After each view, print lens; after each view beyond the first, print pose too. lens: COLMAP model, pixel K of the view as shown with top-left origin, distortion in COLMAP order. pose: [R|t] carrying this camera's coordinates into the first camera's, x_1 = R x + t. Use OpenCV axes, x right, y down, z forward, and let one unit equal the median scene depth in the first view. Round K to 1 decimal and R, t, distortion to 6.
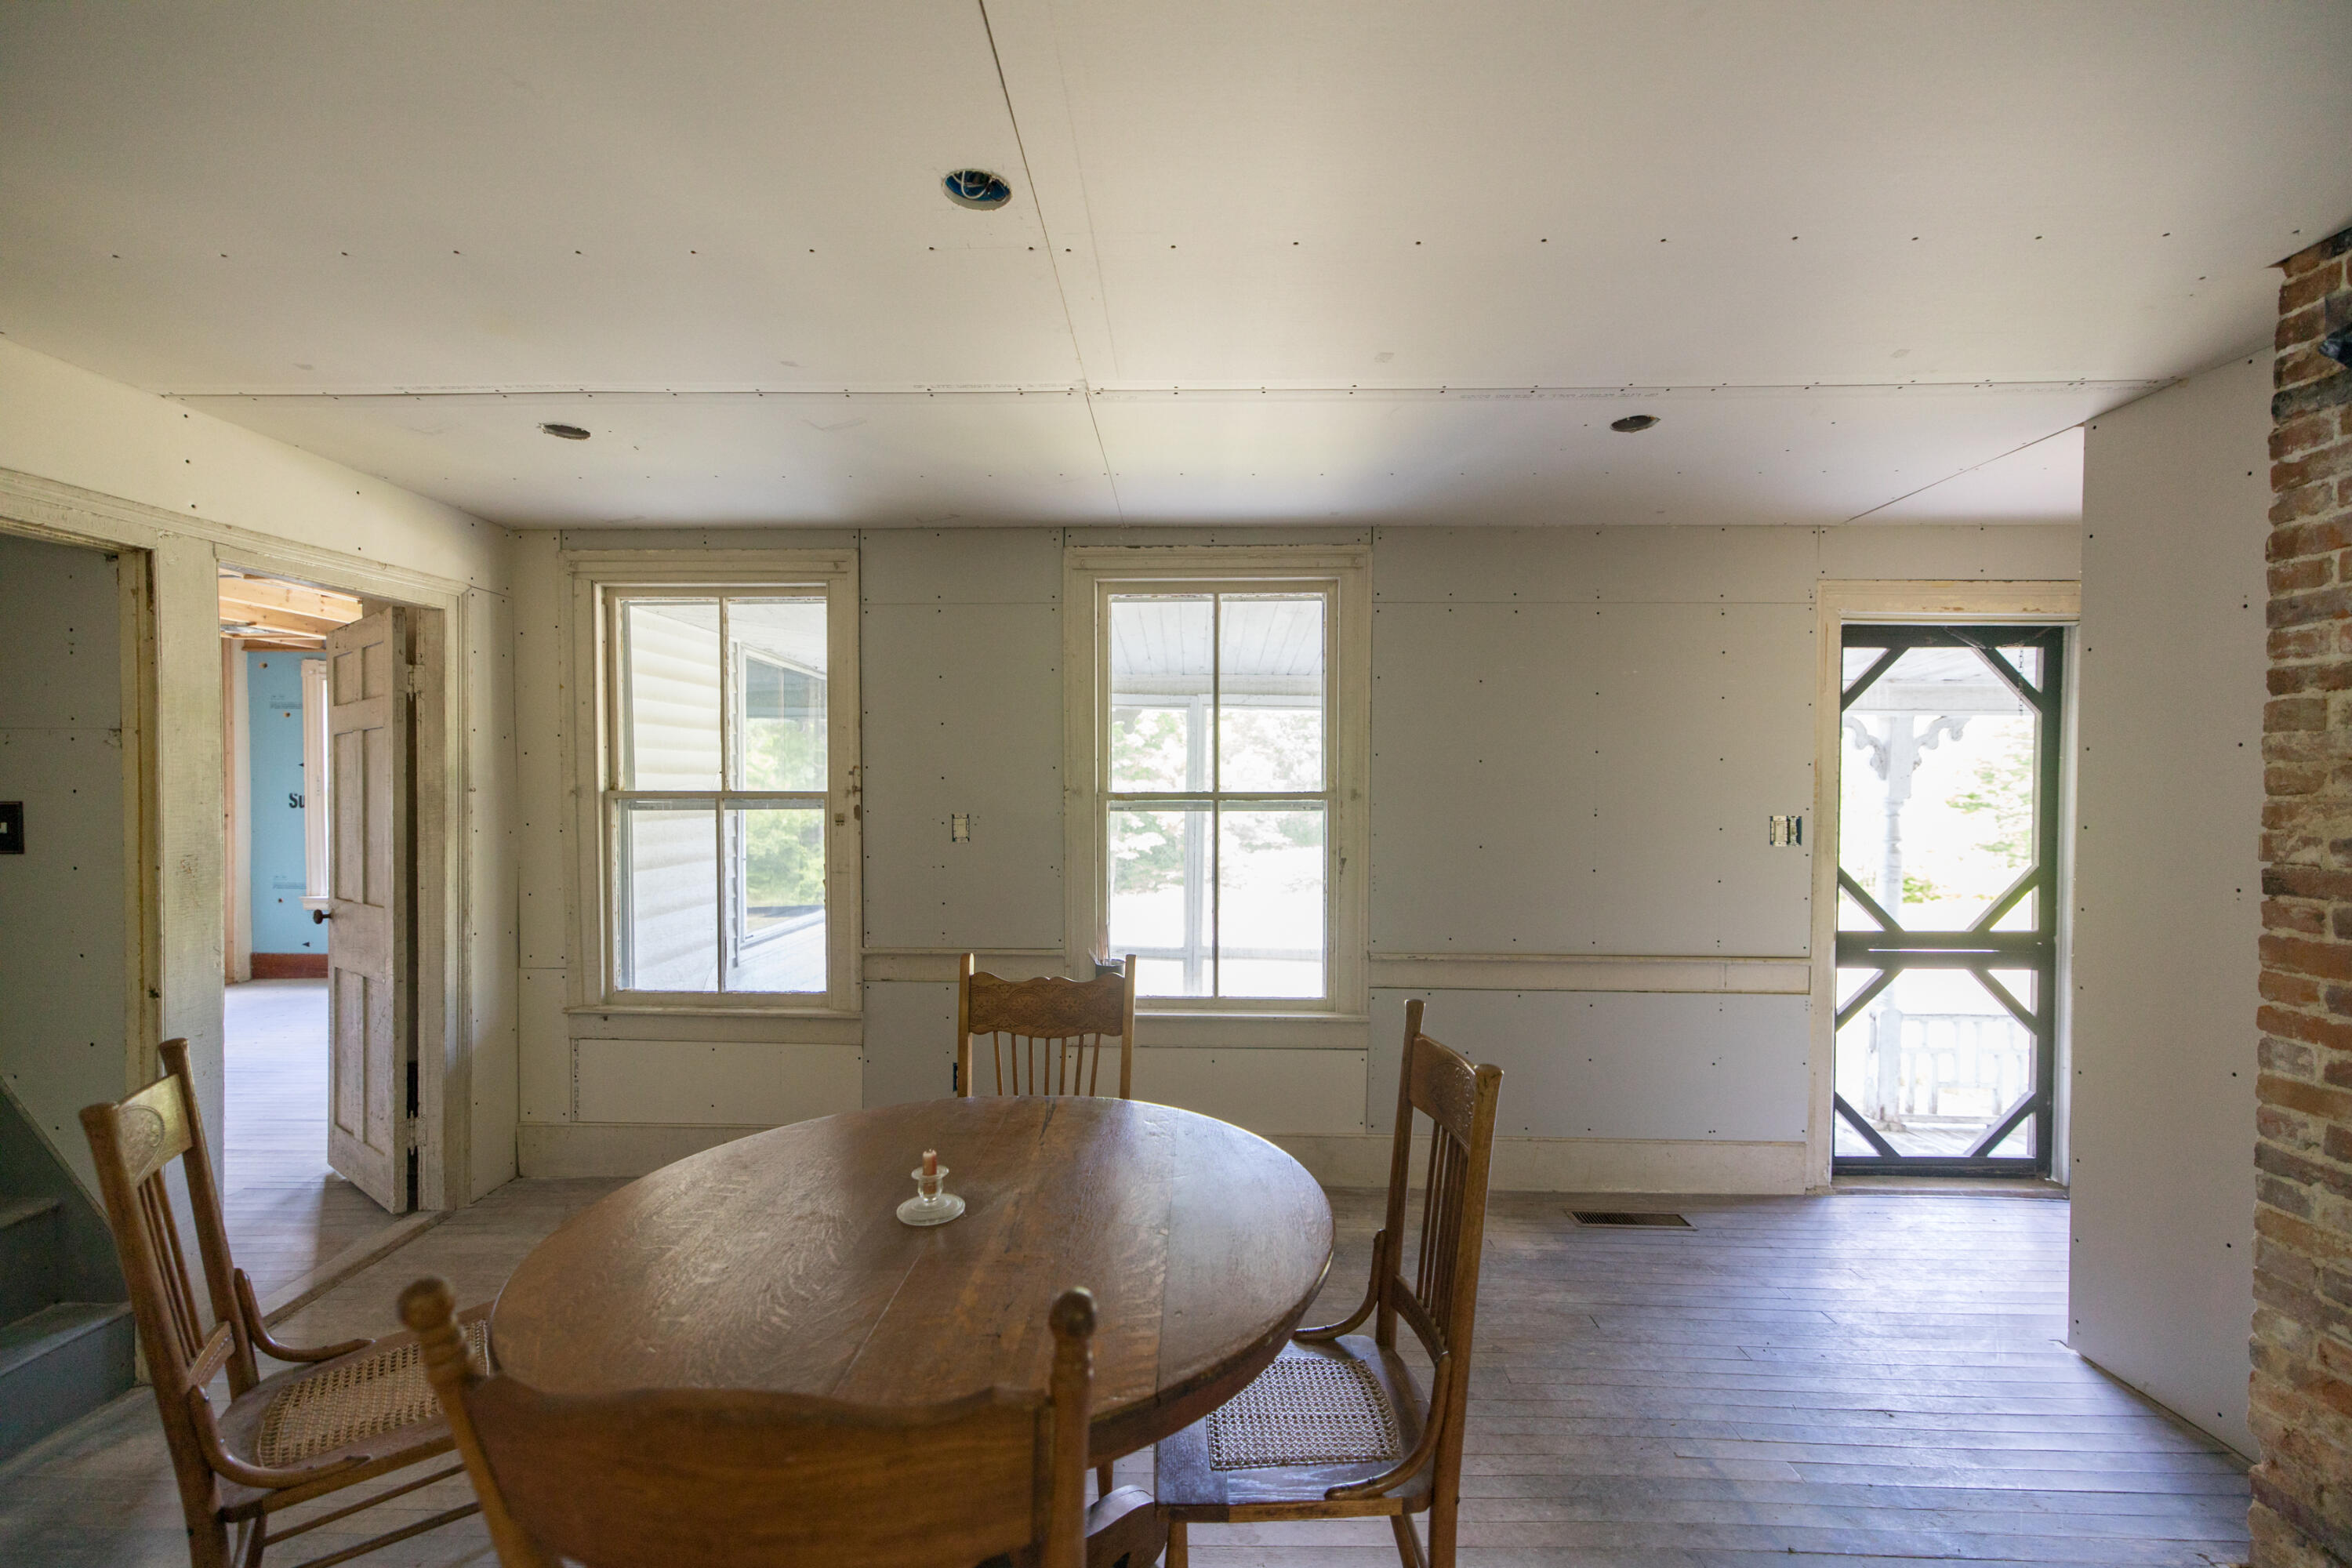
lens RADIAL K [[989.2, 0, 1173.3], [0, 989.2, 814.8], [0, 0, 1]] dist [-0.001795, -0.000387]
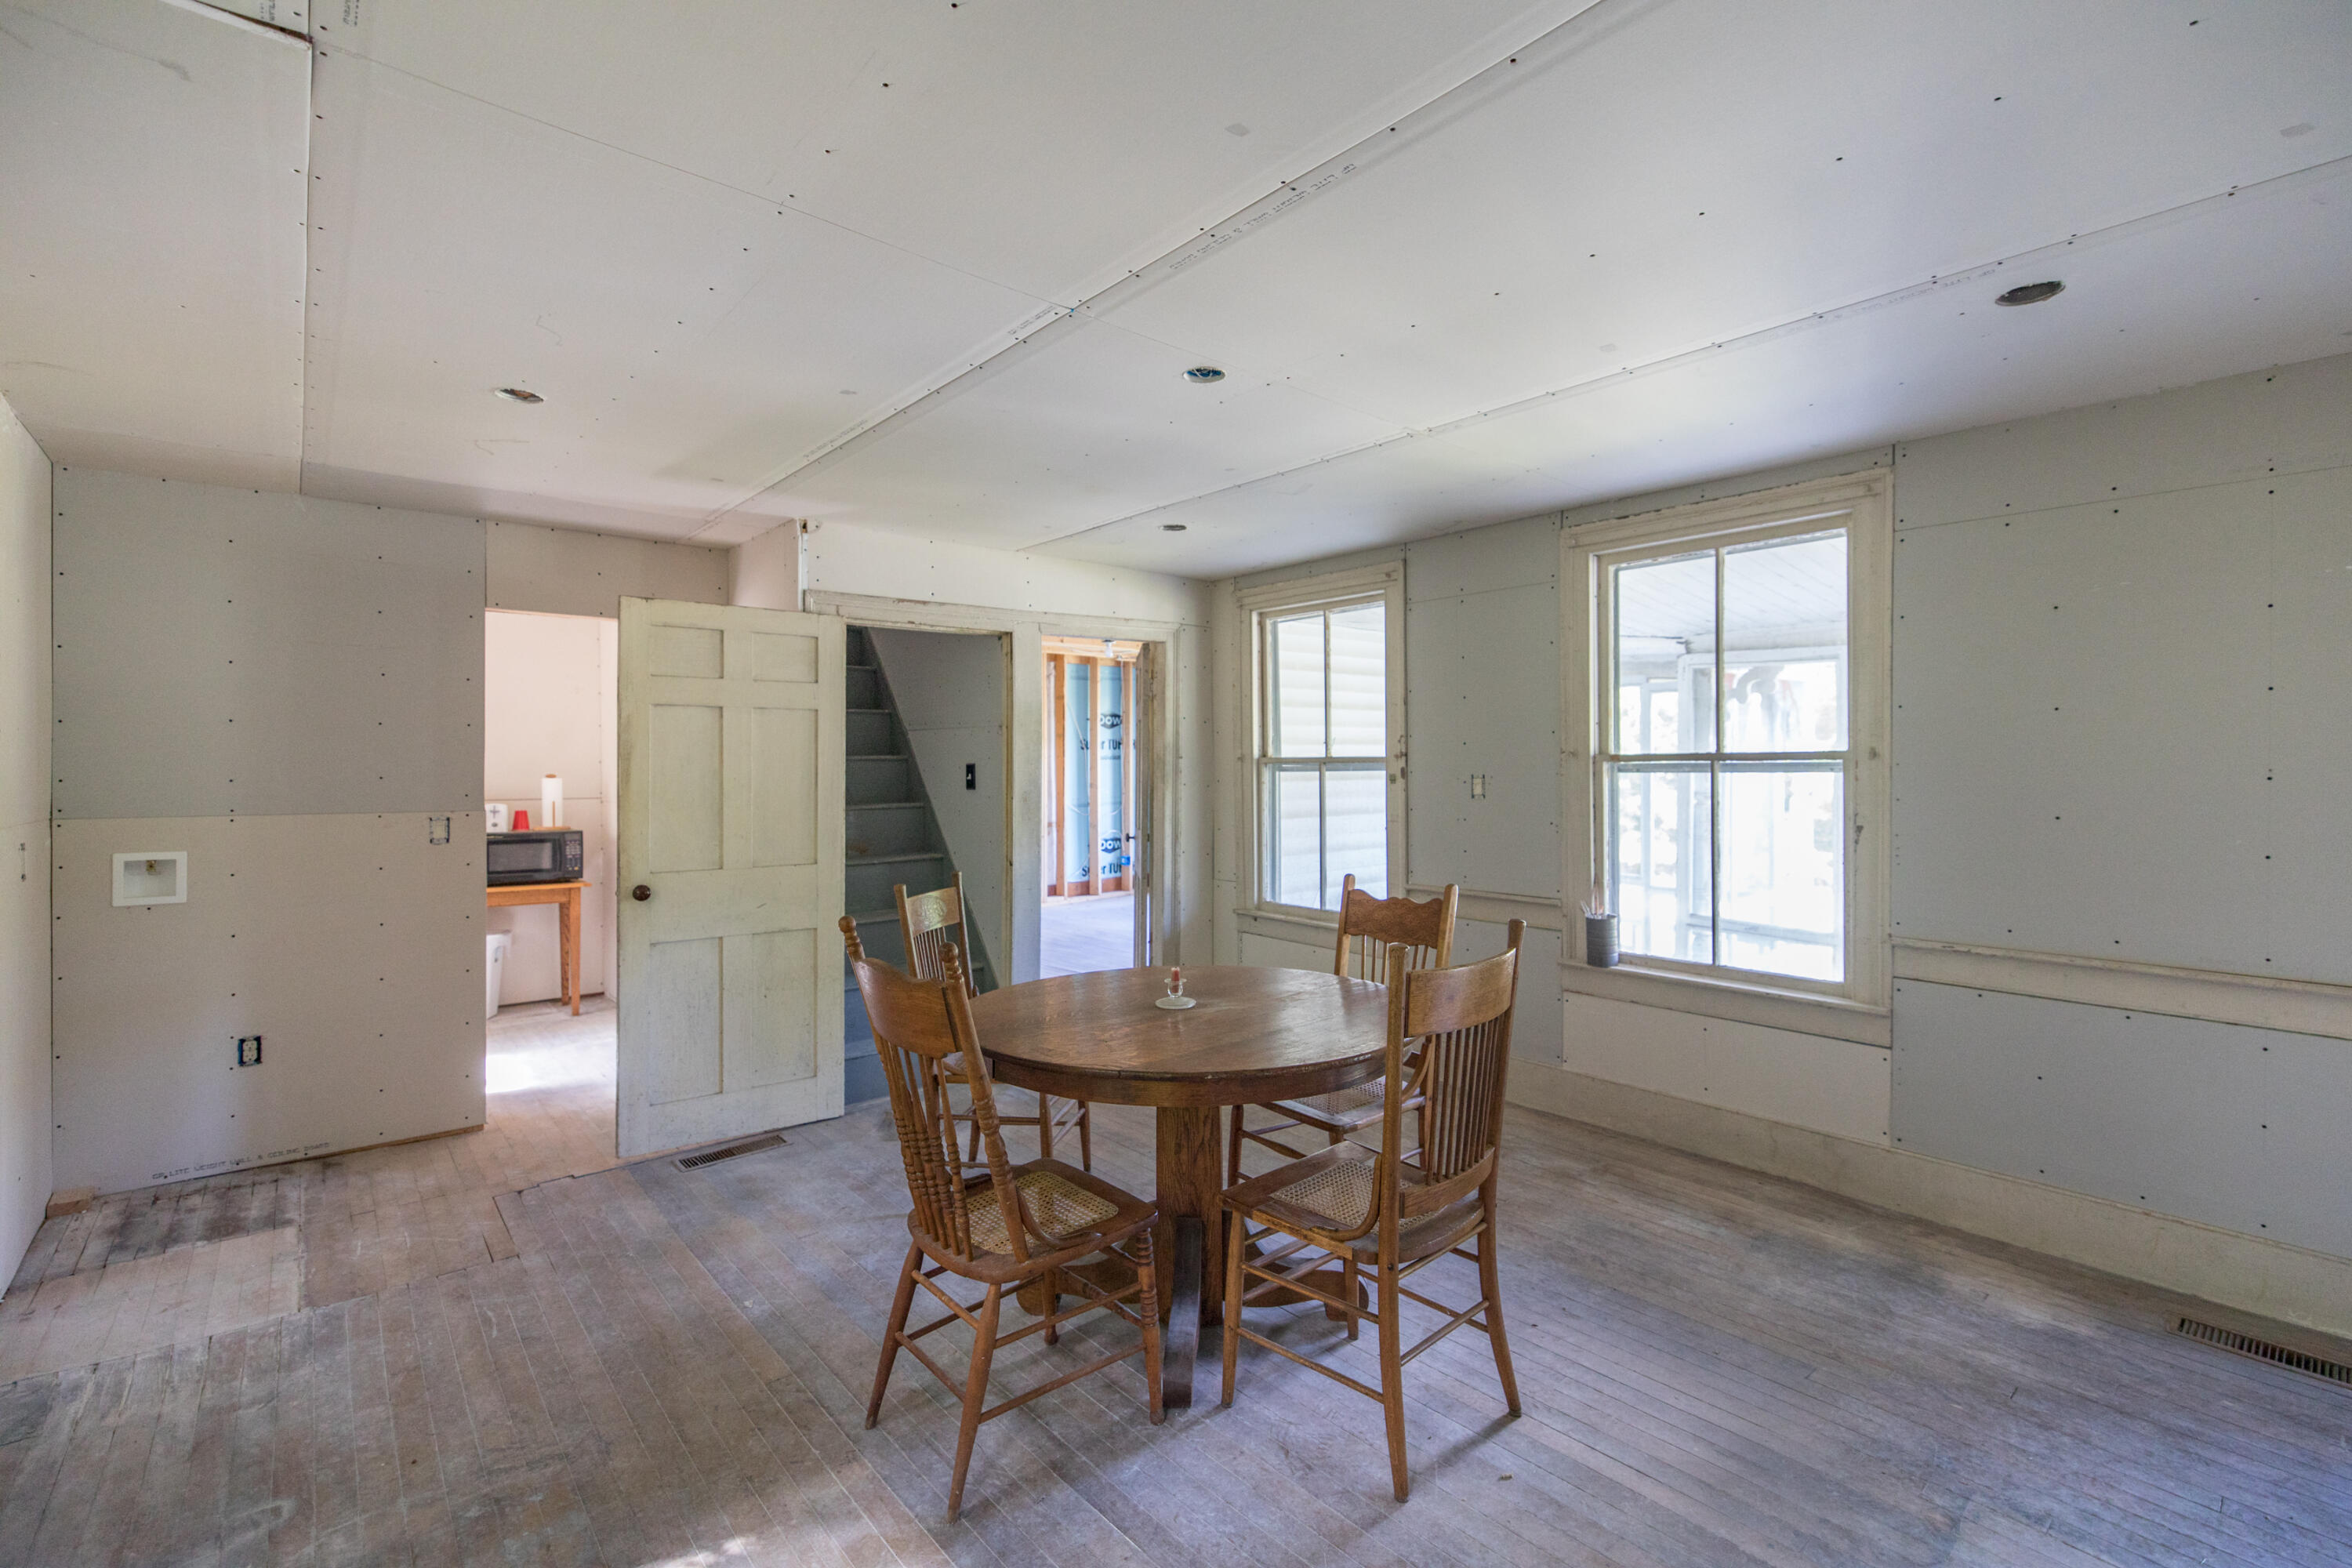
lens RADIAL K [[1027.9, 0, 1176.0], [0, 1027.9, 784.0], [0, 0, 1]] dist [0.000141, -0.000096]
pose [[0.670209, 0.009872, -0.742107, 0.439990], [-0.013292, 0.999911, 0.001297, 0.013099], [0.742053, 0.008995, 0.670280, -0.066873]]
